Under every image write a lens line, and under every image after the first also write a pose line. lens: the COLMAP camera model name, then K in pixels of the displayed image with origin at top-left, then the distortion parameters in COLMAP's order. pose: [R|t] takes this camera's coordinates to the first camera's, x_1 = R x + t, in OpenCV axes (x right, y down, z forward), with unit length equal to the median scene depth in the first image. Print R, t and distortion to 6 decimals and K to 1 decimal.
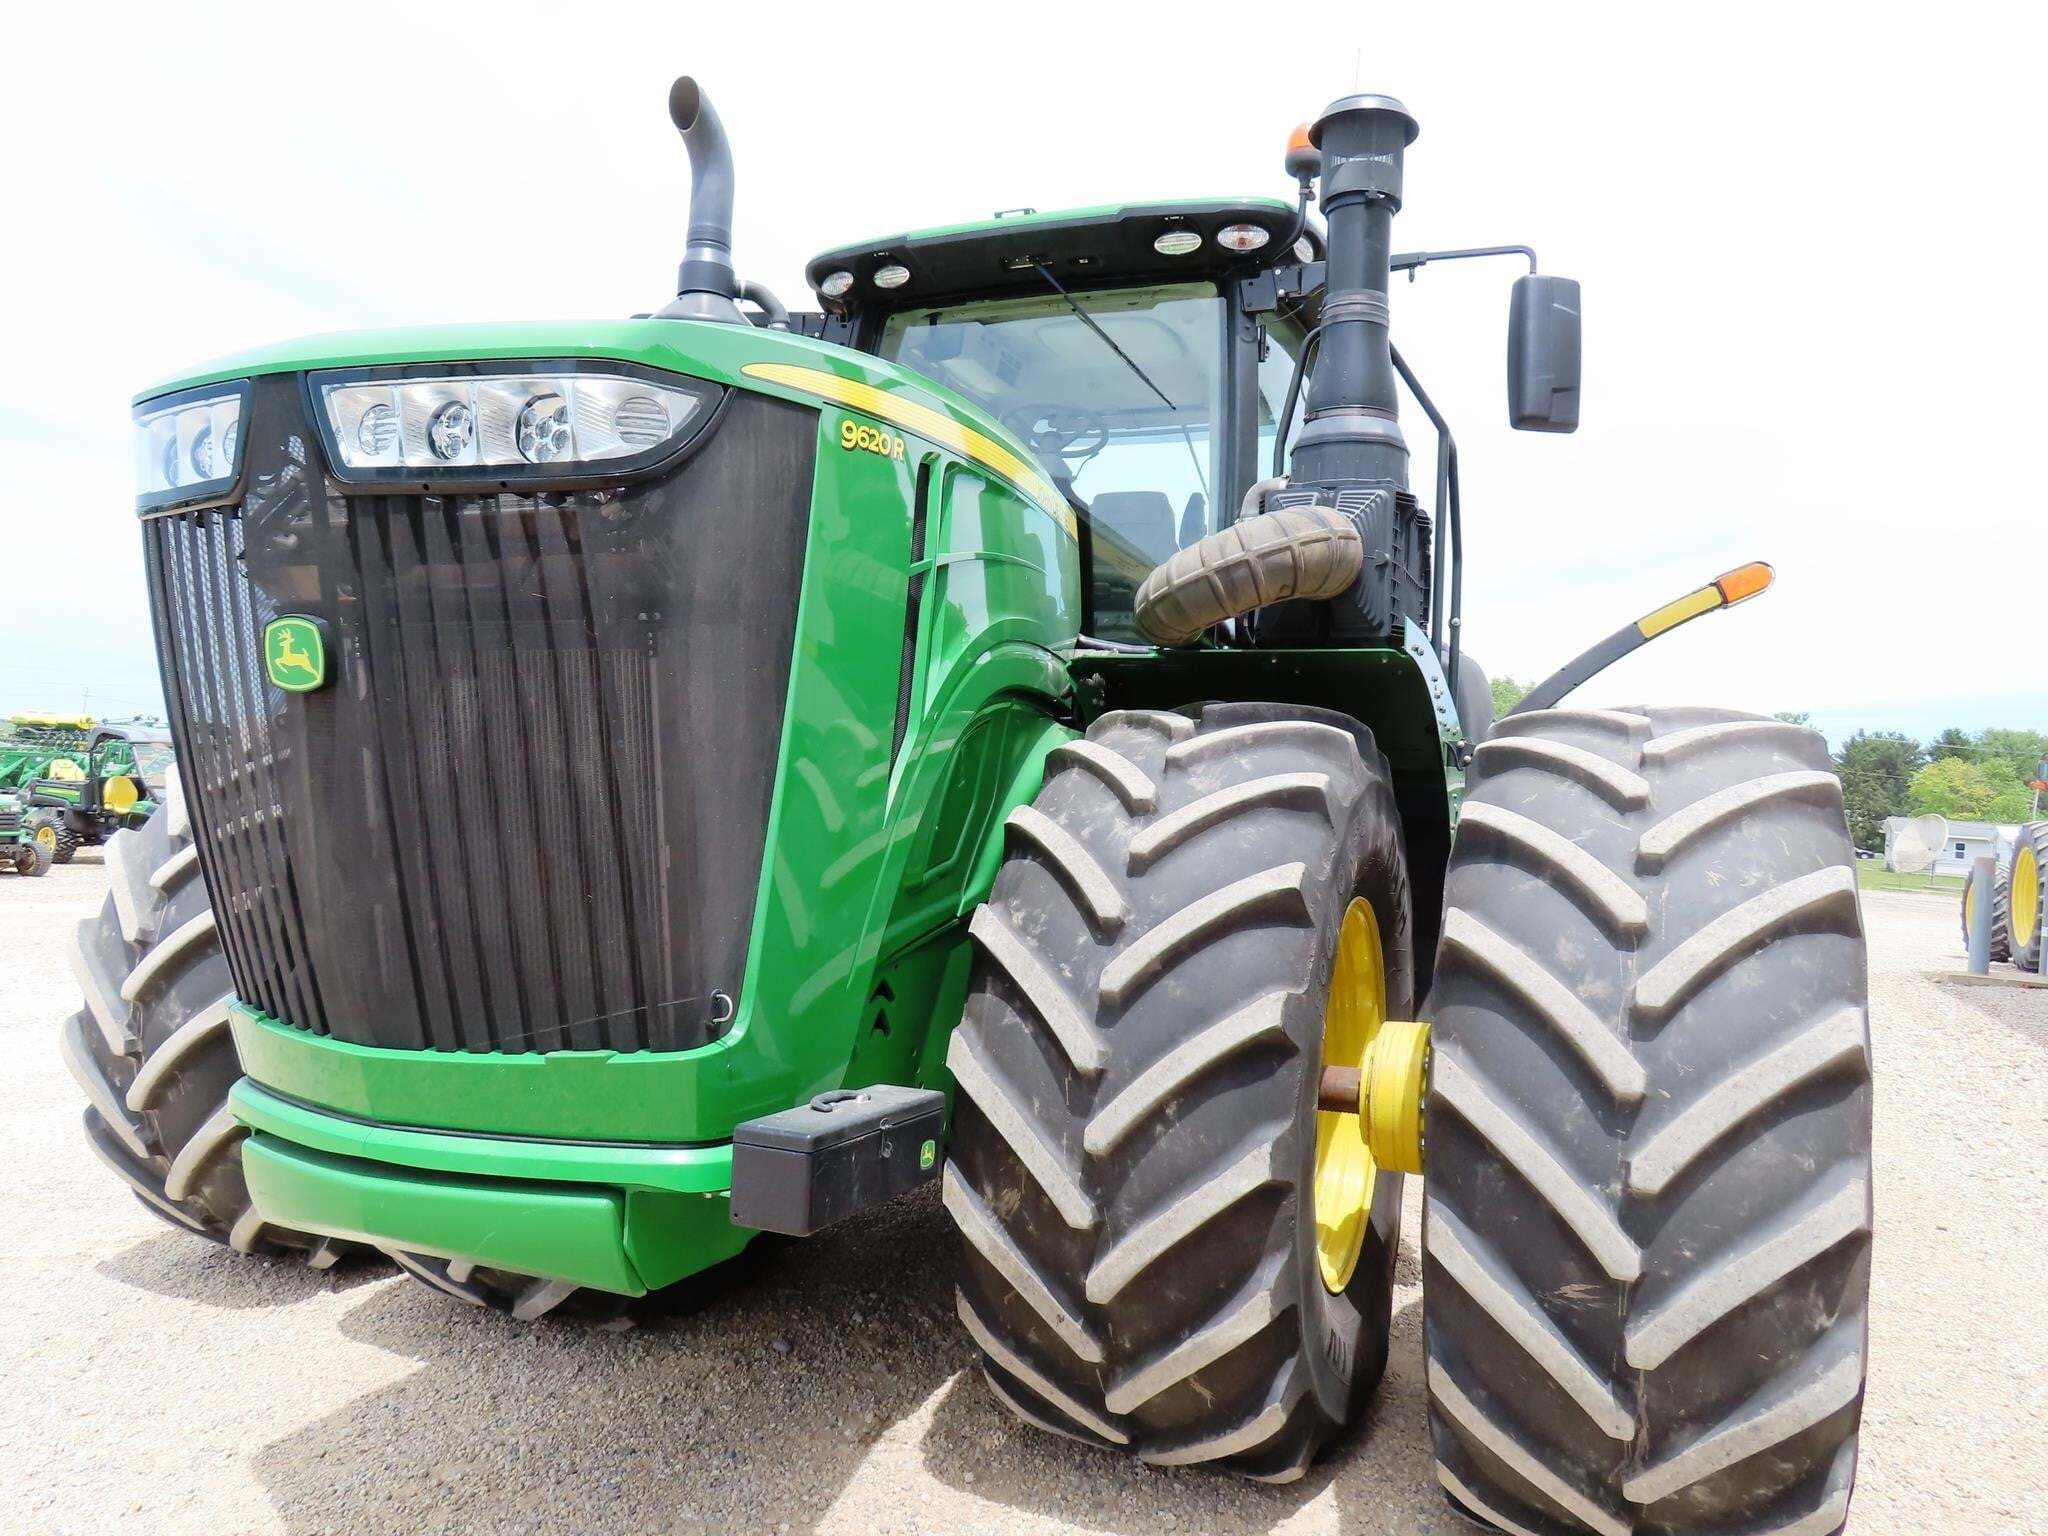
lens RADIAL K [[1476.5, 0, 1013.6], [0, 1476.5, 767.2], [0, 0, 1]] dist [-0.005584, -0.001806]
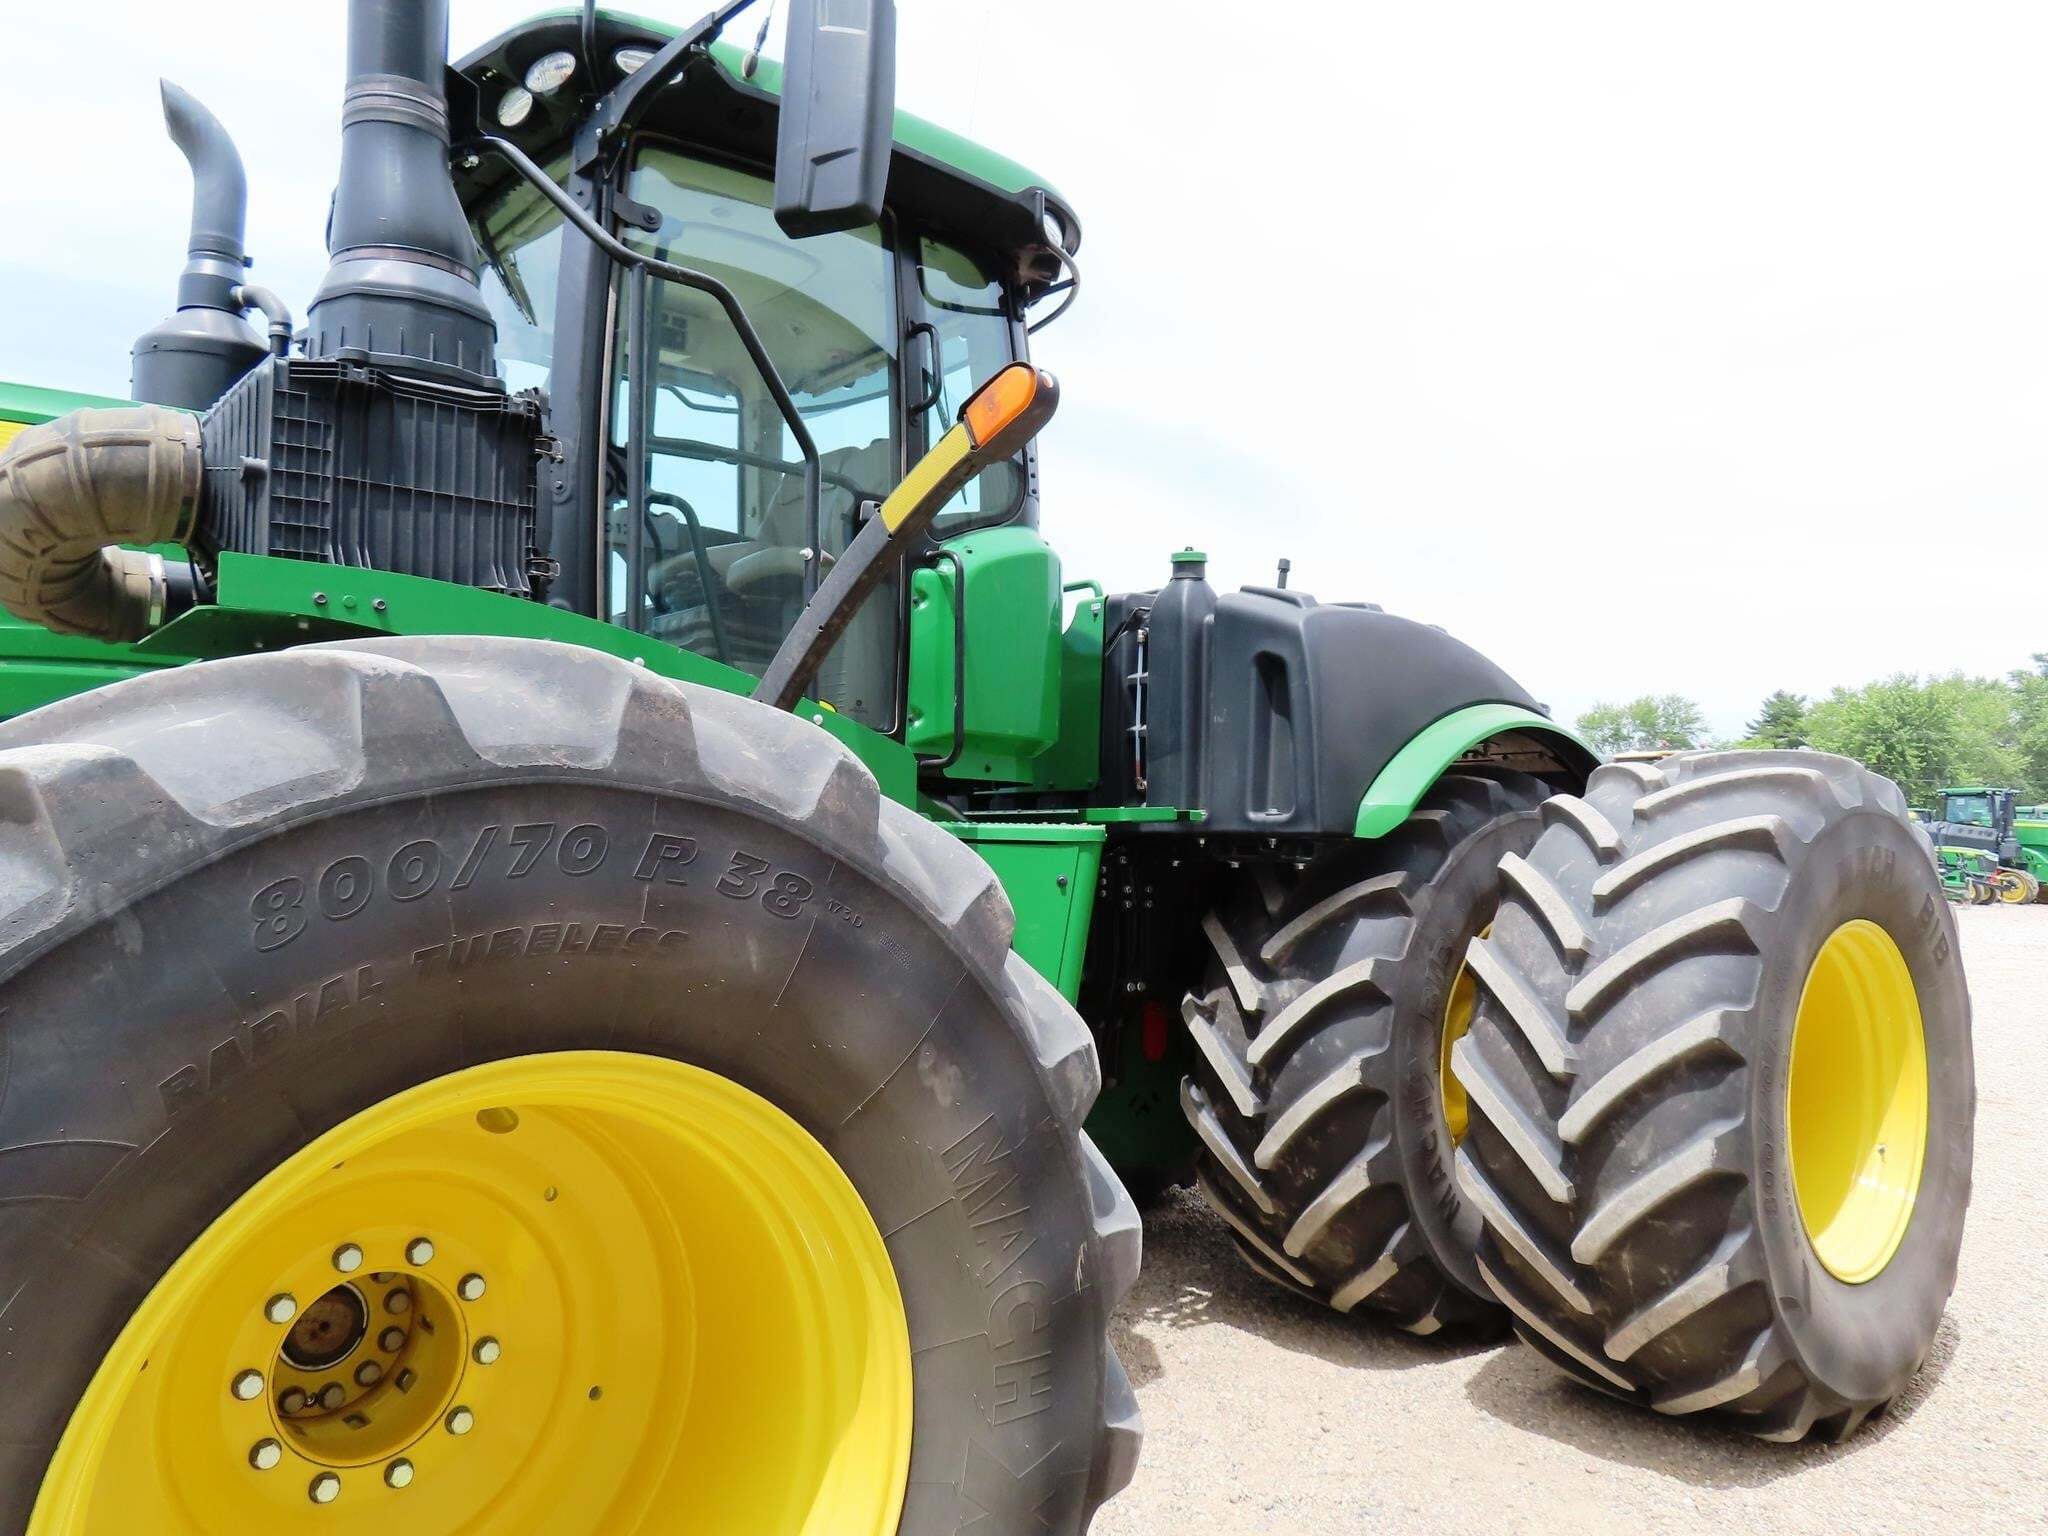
lens RADIAL K [[1467.8, 0, 1019.2], [0, 1467.8, 767.1], [0, 0, 1]] dist [-0.005189, 0.000320]
pose [[0.894202, -0.073451, -0.441597, 0.867012], [0.057161, 0.997107, -0.050102, 0.044250], [0.444000, 0.019559, 0.895813, 0.608951]]
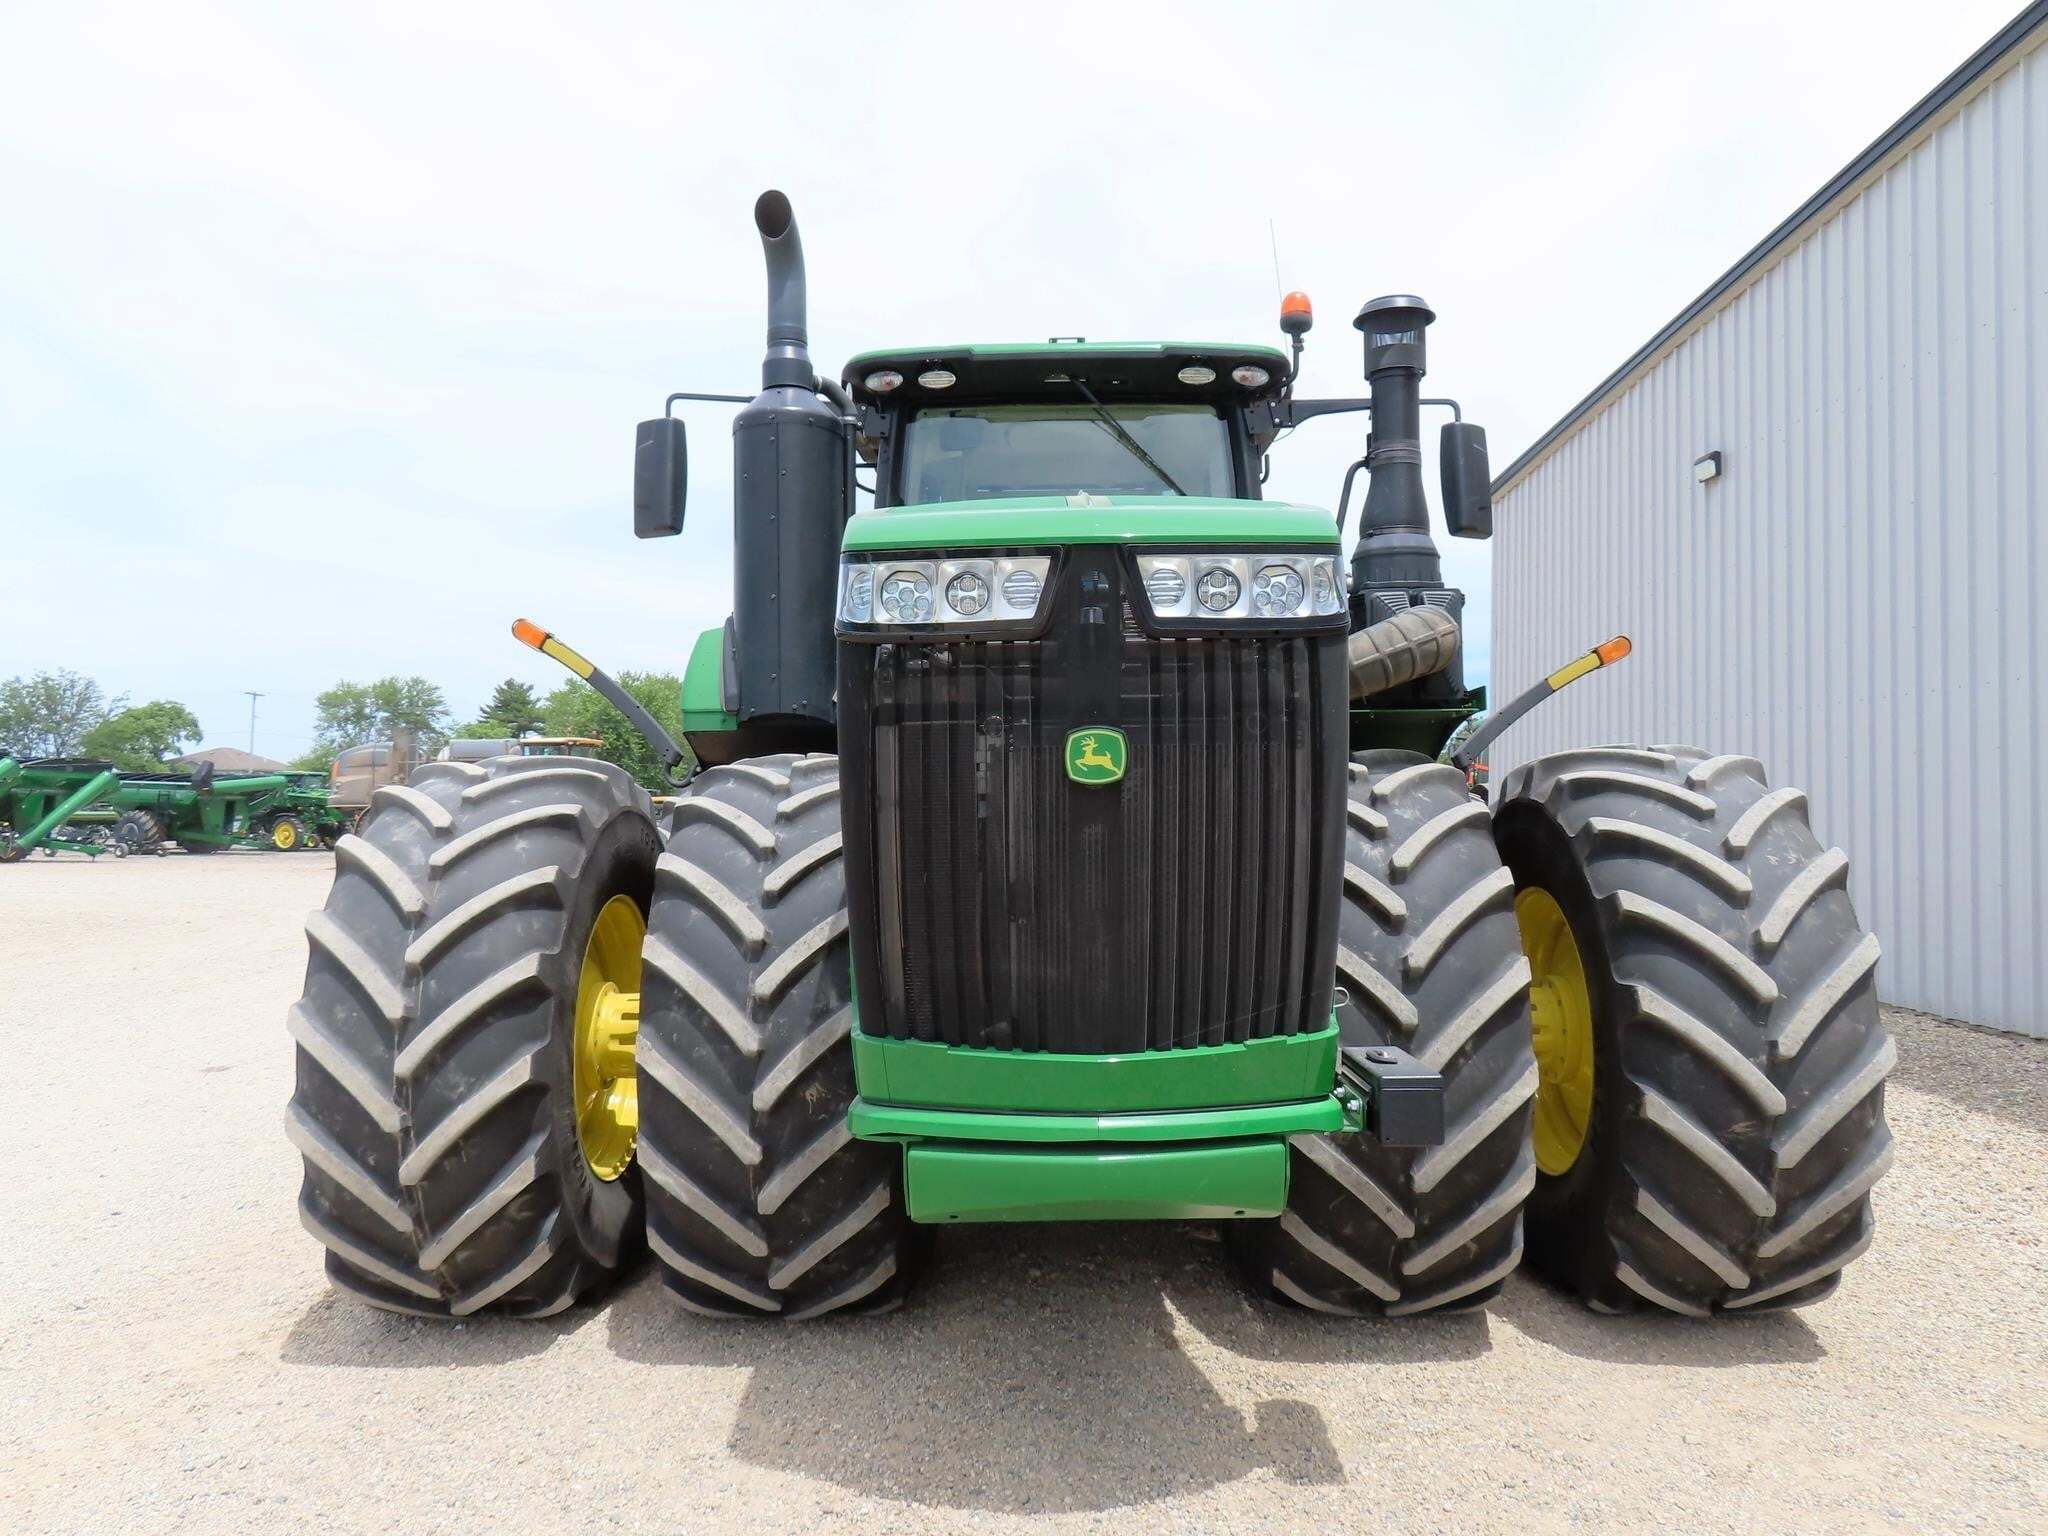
lens RADIAL K [[1477.5, 0, 1012.1], [0, 1477.5, 778.2], [0, 0, 1]] dist [-0.002928, -0.003957]
pose [[0.922609, -0.041222, 0.383526, -0.705076], [0.039569, 0.999142, 0.012202, -0.050703], [-0.383701, 0.003918, 0.923449, -0.119087]]
